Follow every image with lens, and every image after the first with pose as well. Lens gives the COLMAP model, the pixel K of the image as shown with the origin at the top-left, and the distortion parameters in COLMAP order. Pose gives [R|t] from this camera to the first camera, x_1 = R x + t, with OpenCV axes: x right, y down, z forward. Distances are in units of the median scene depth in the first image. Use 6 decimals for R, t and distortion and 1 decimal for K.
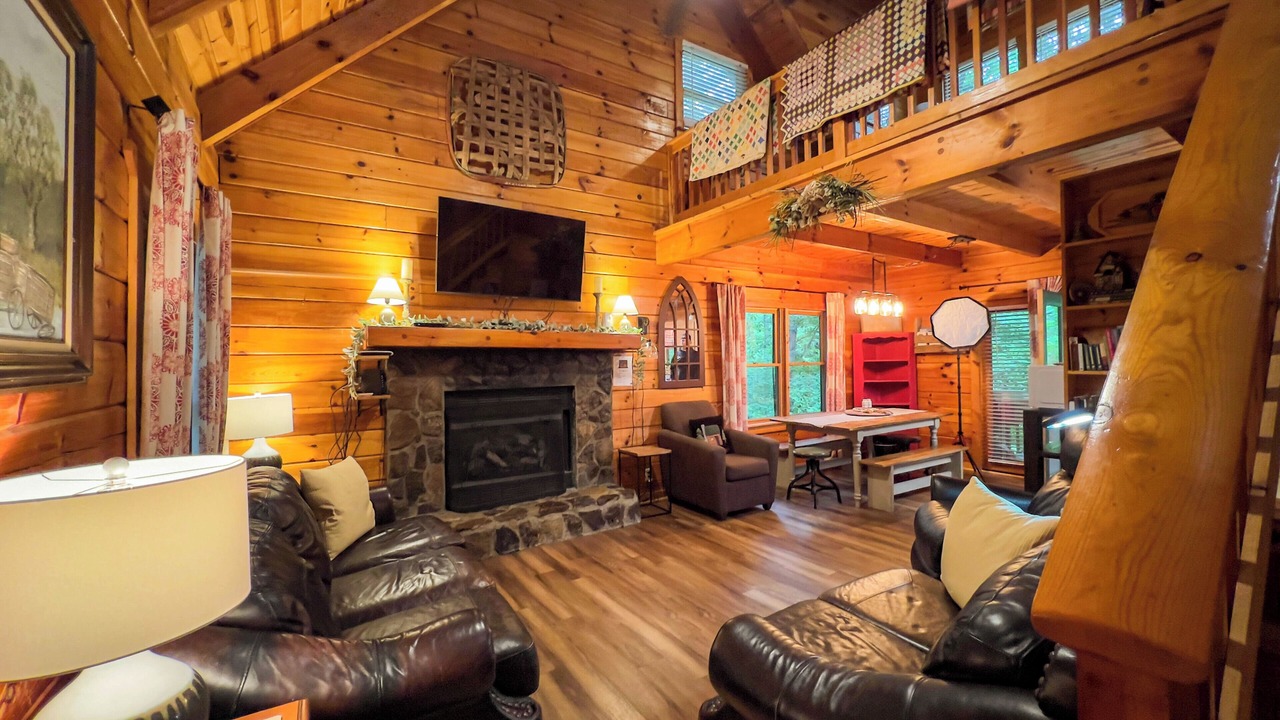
lens RADIAL K [[529.7, 0, 642.7], [0, 529.7, 355.3], [0, 0, 1]] dist [-0.000623, 0.000009]
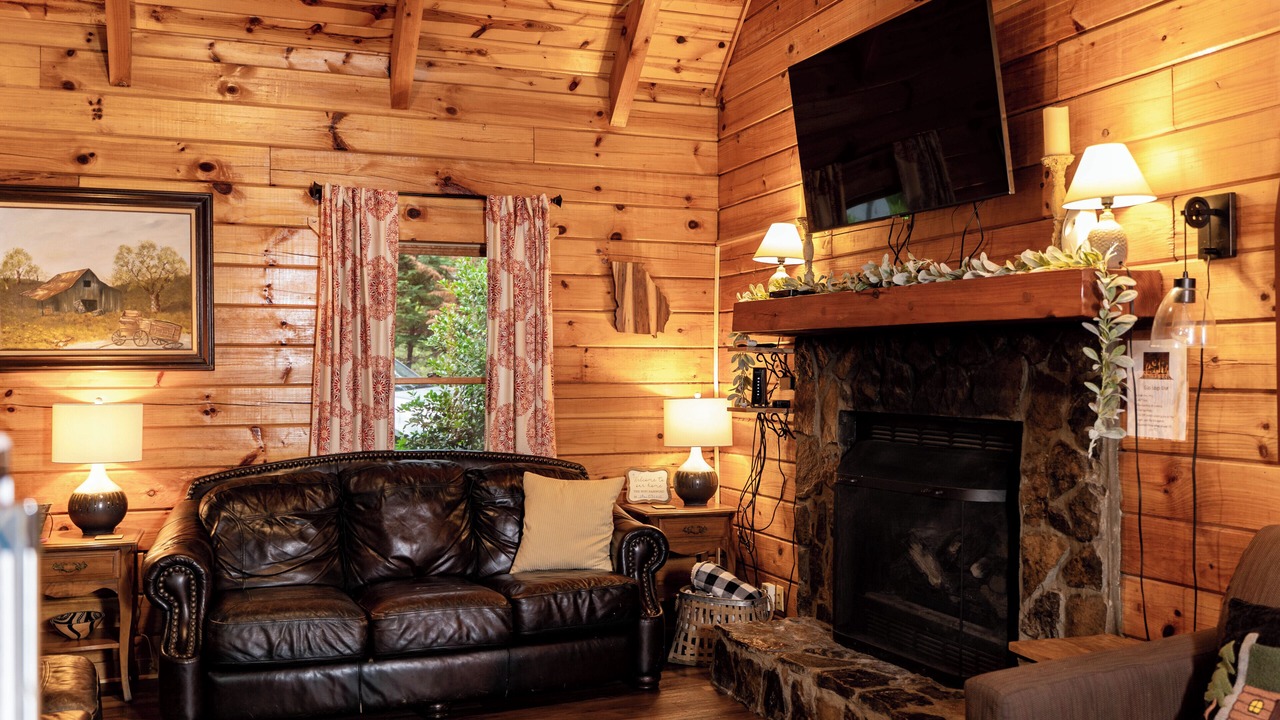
lens RADIAL K [[1104.5, 0, 640.4], [0, 1104.5, 362.0], [0, 0, 1]] dist [-0.001098, 0.000523]
pose [[-0.202087, 0.010733, -0.979309, 0.706802], [0.018331, 0.999806, 0.007174, 0.005525], [0.979196, -0.016502, -0.202245, 0.932811]]
